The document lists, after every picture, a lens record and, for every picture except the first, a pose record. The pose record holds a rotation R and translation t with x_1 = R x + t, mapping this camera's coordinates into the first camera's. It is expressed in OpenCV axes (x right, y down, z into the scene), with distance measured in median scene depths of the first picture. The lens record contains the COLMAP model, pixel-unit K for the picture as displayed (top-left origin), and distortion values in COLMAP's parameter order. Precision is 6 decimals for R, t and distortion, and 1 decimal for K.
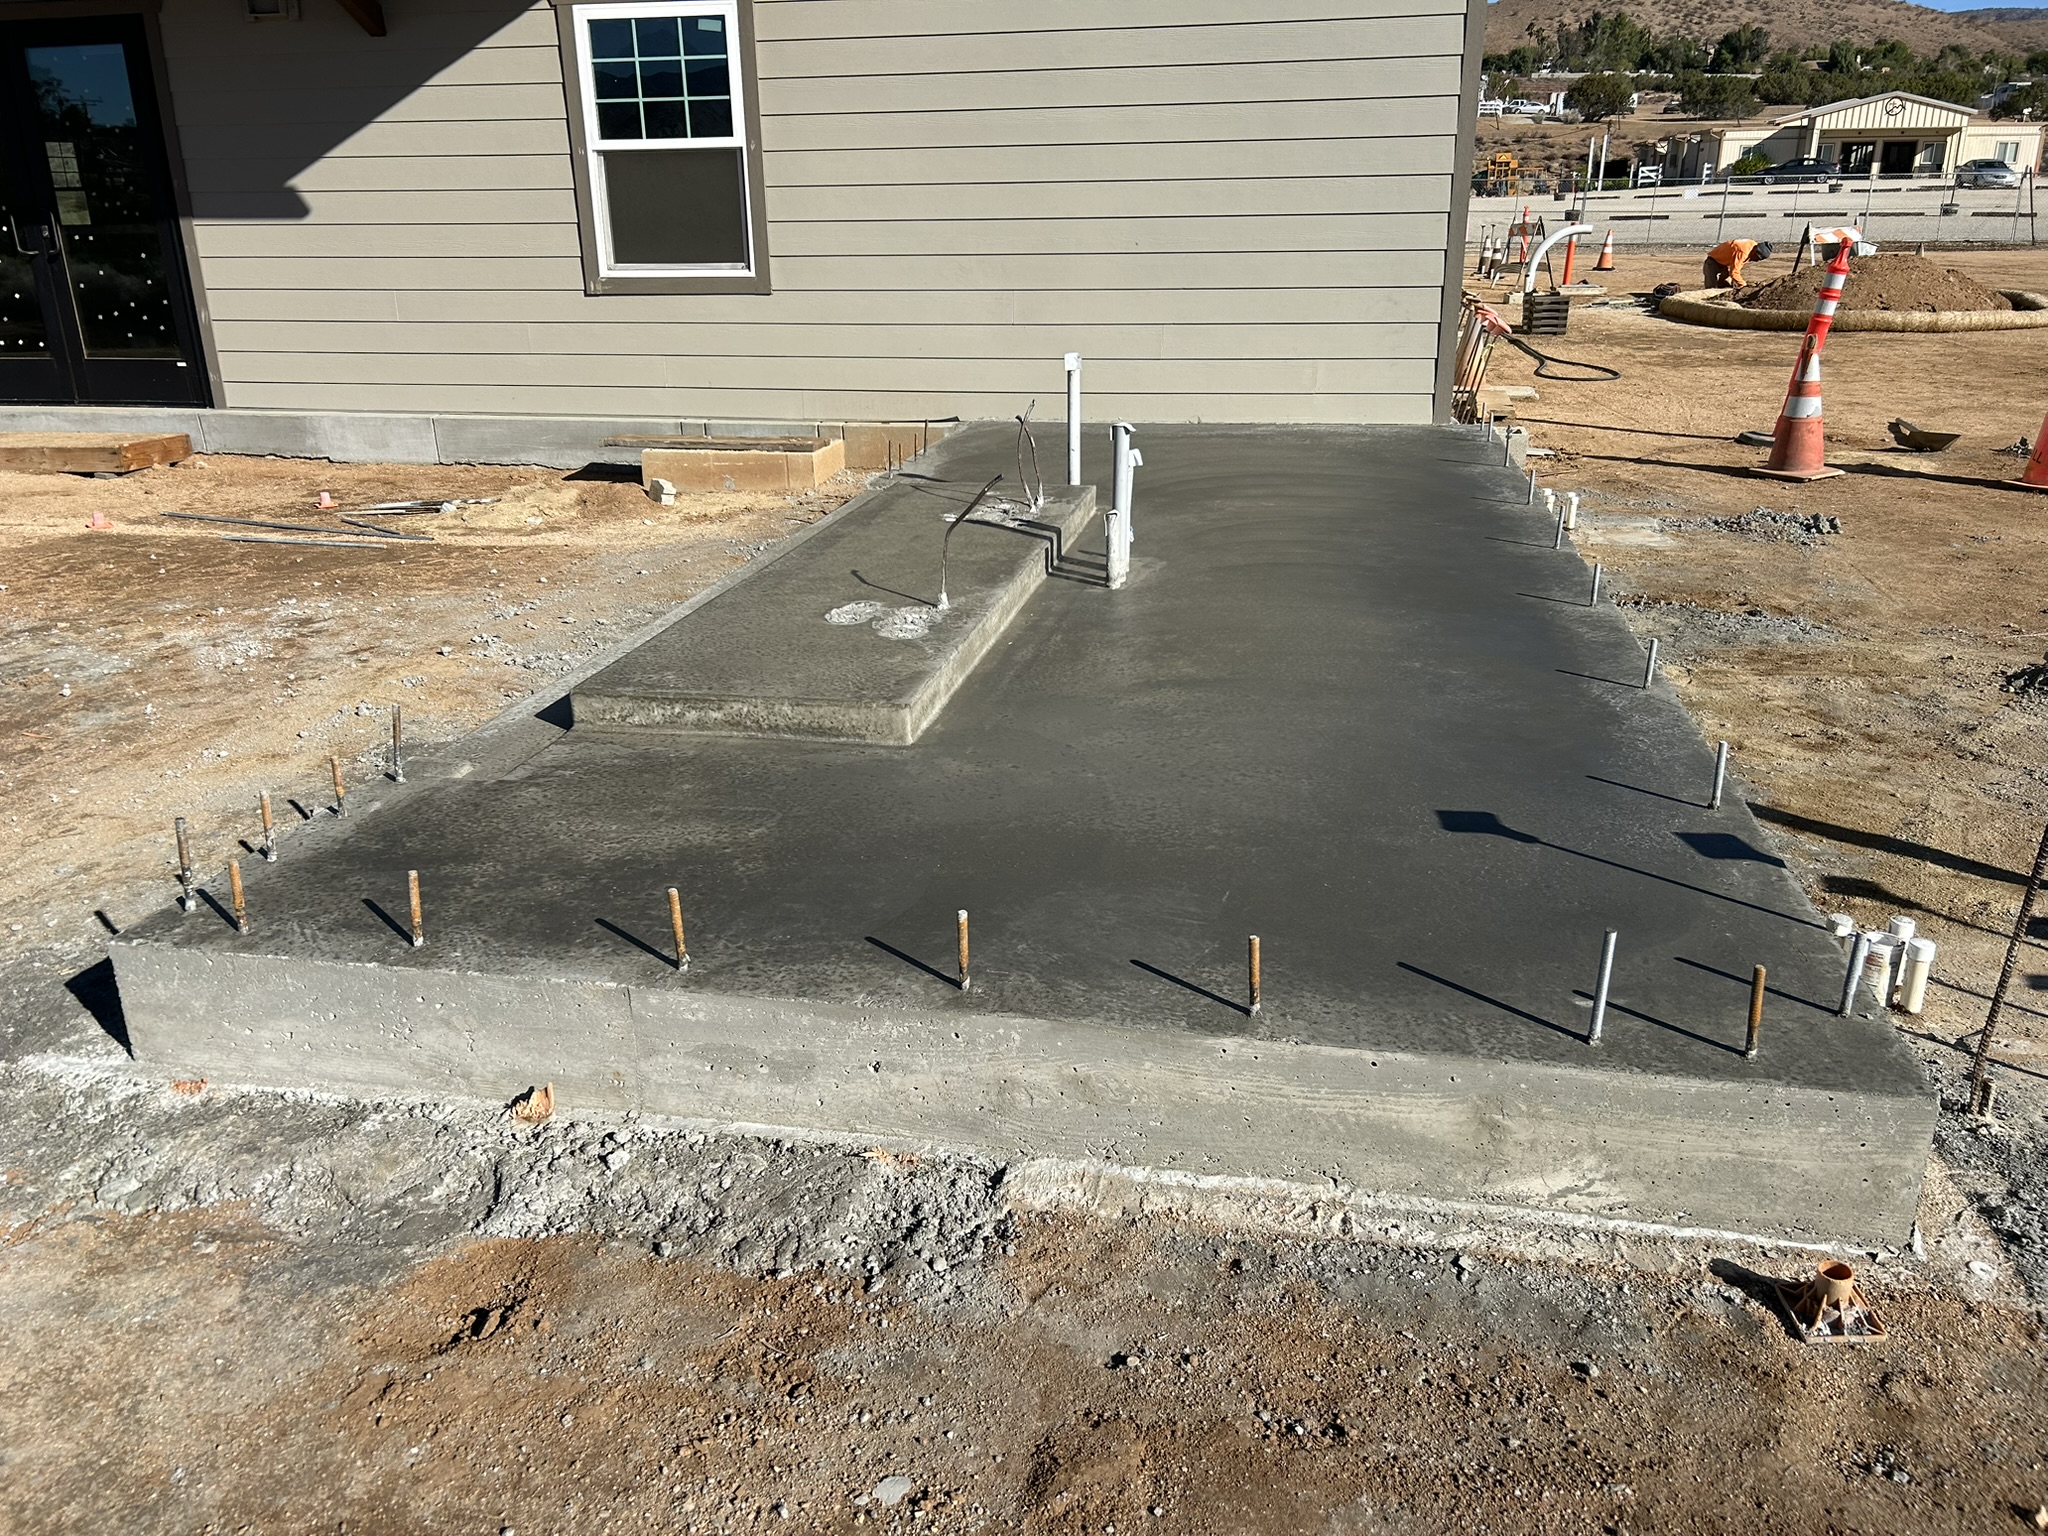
lens RADIAL K [[1556.3, 0, 1014.5], [0, 1556.3, 774.9], [0, 0, 1]] dist [0.043181, -0.051458]
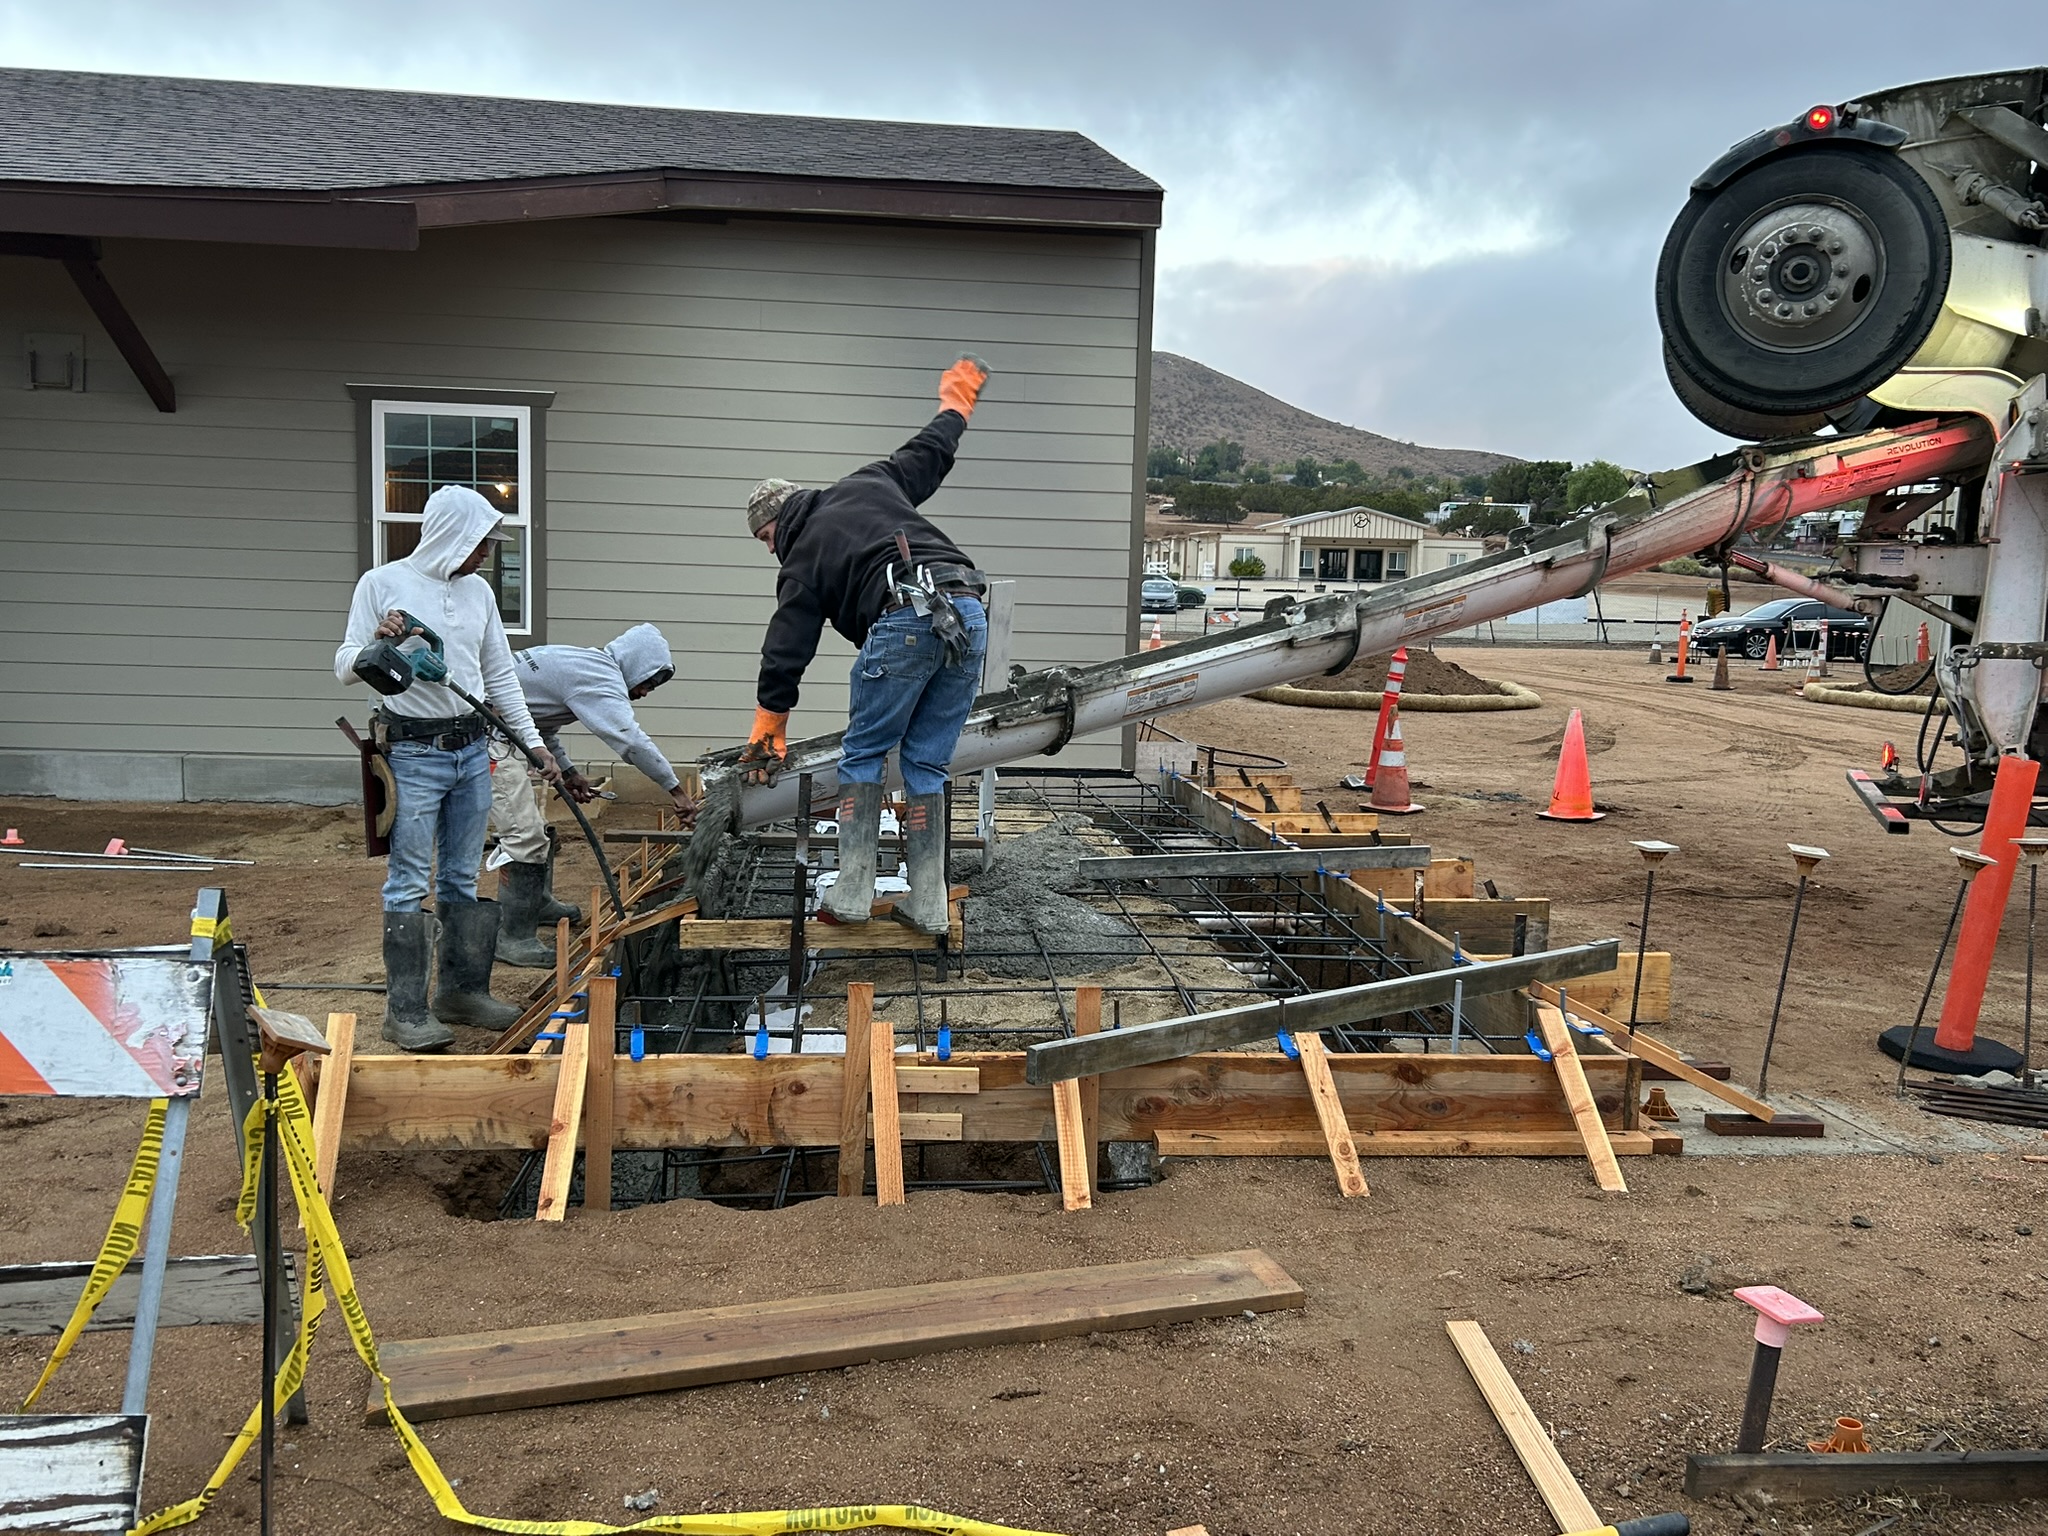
lens RADIAL K [[1728.0, 0, 1024.9], [0, 1728.0, 768.1], [0, 0, 1]] dist [0.041498, 0.001862]
pose [[0.956856, 0.008966, 0.290424, -0.171486], [0.060378, 0.971571, -0.228918, 0.069094], [-0.284220, 0.236577, 0.929113, -0.200388]]
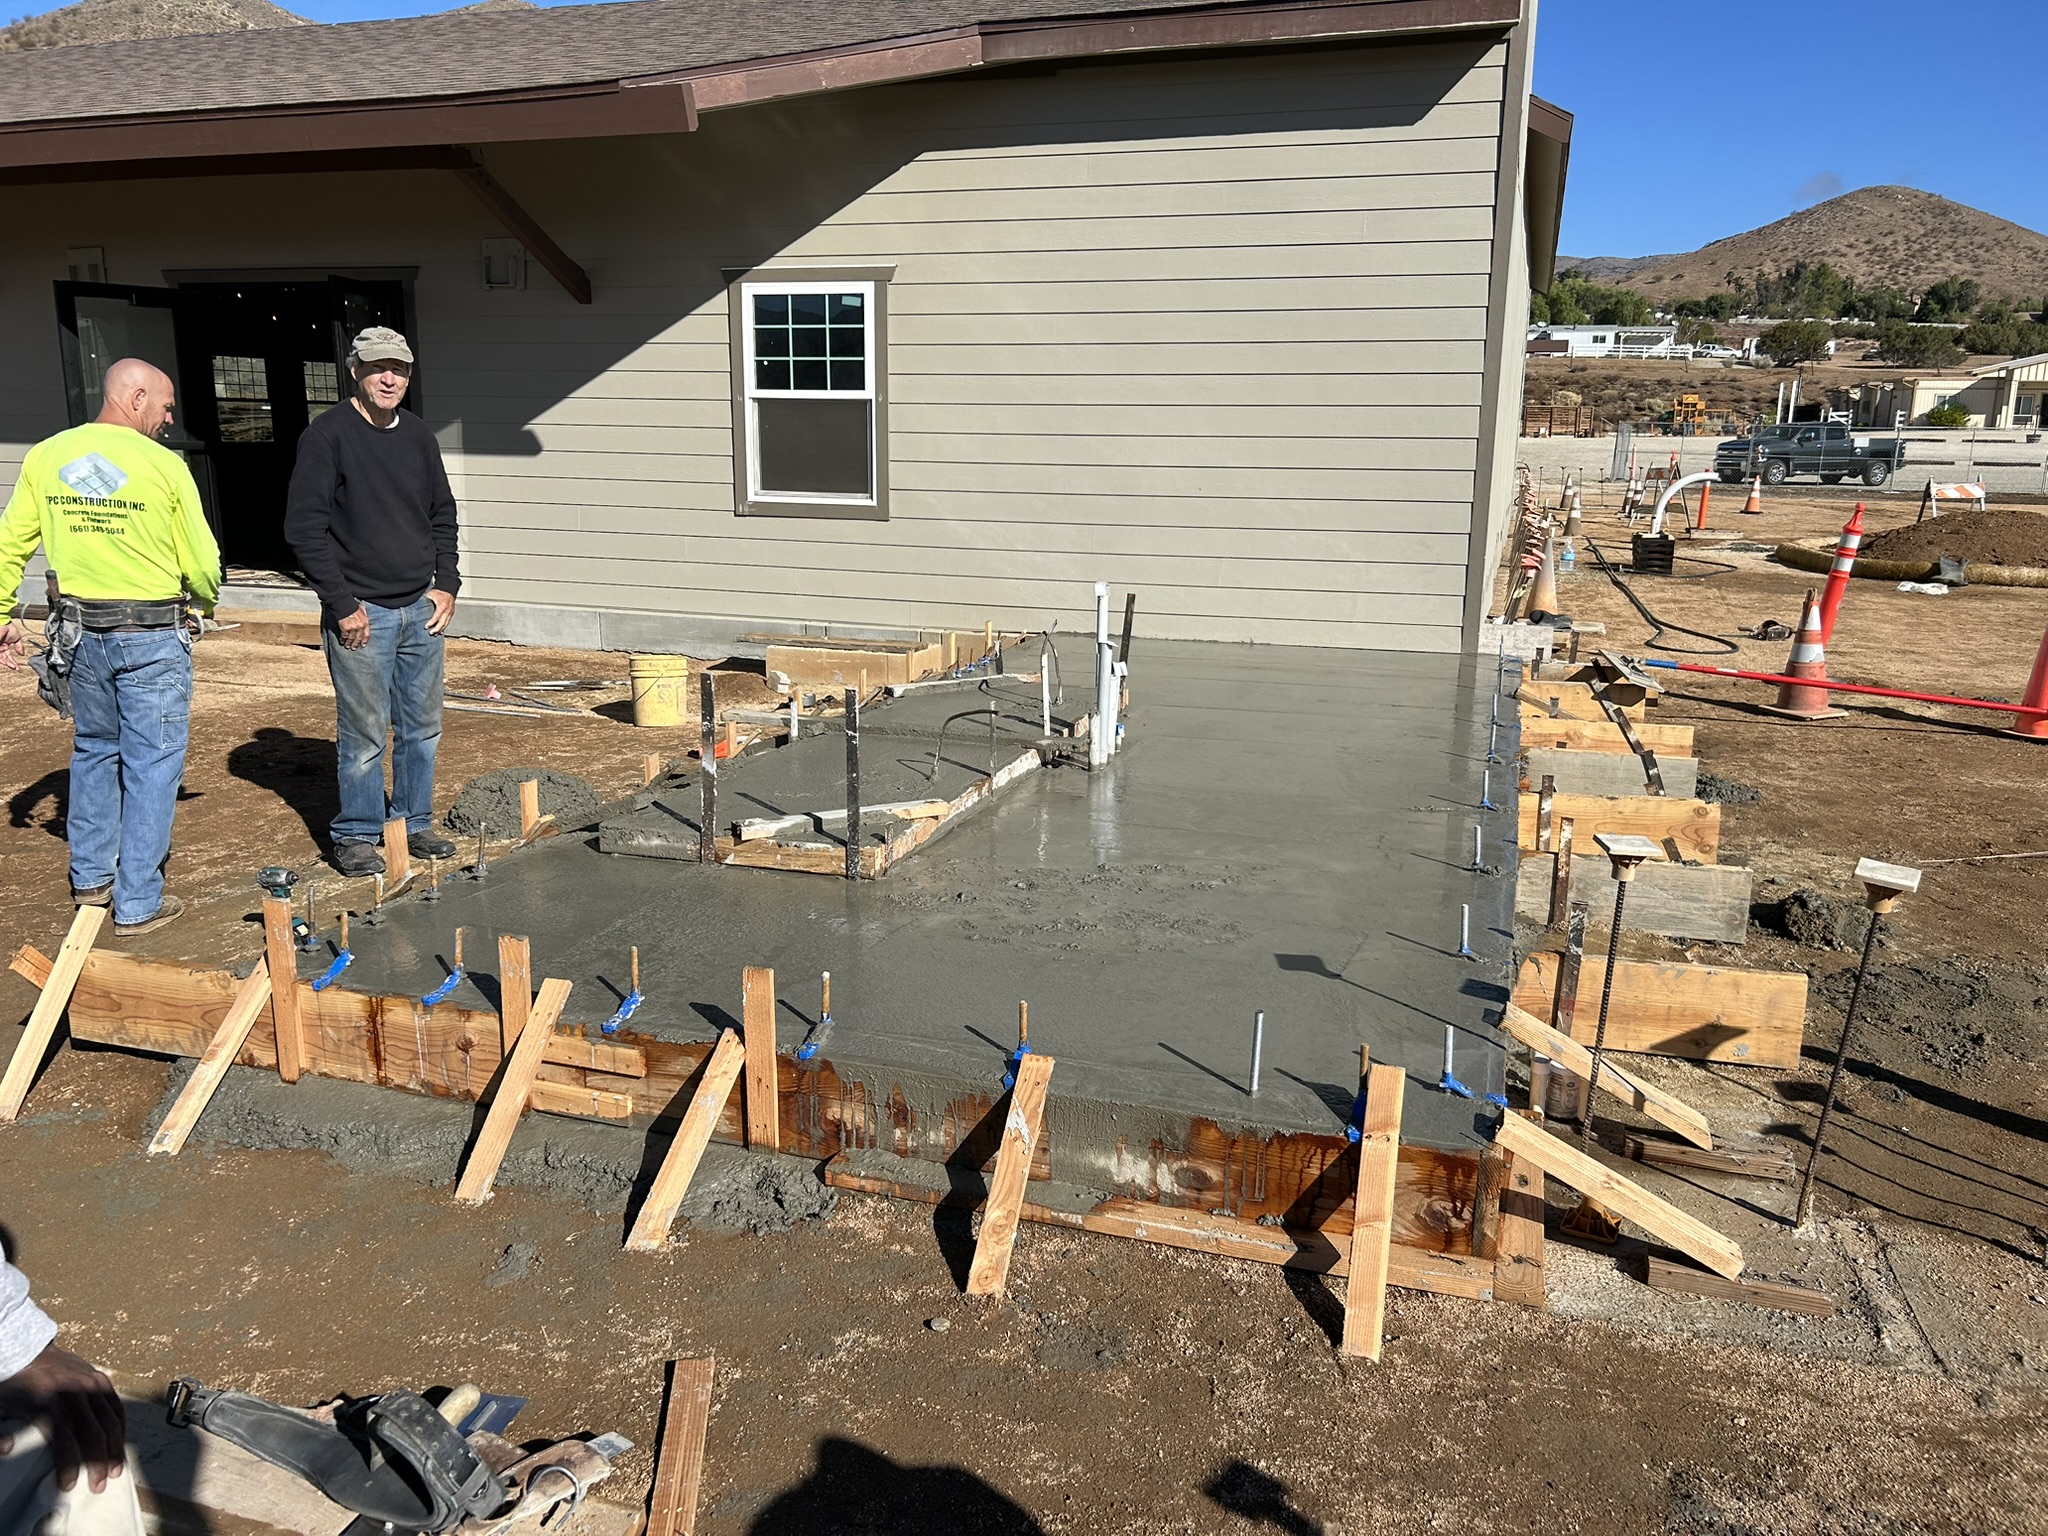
lens RADIAL K [[1556.3, 0, 1033.7], [0, 1556.3, 784.5], [0, 0, 1]] dist [0.043181, -0.051458]
pose [[0.993555, 0.051133, -0.101160, 0.072941], [-0.063268, 0.990678, -0.120640, 0.019247], [0.094049, 0.126262, 0.987529, -0.102354]]
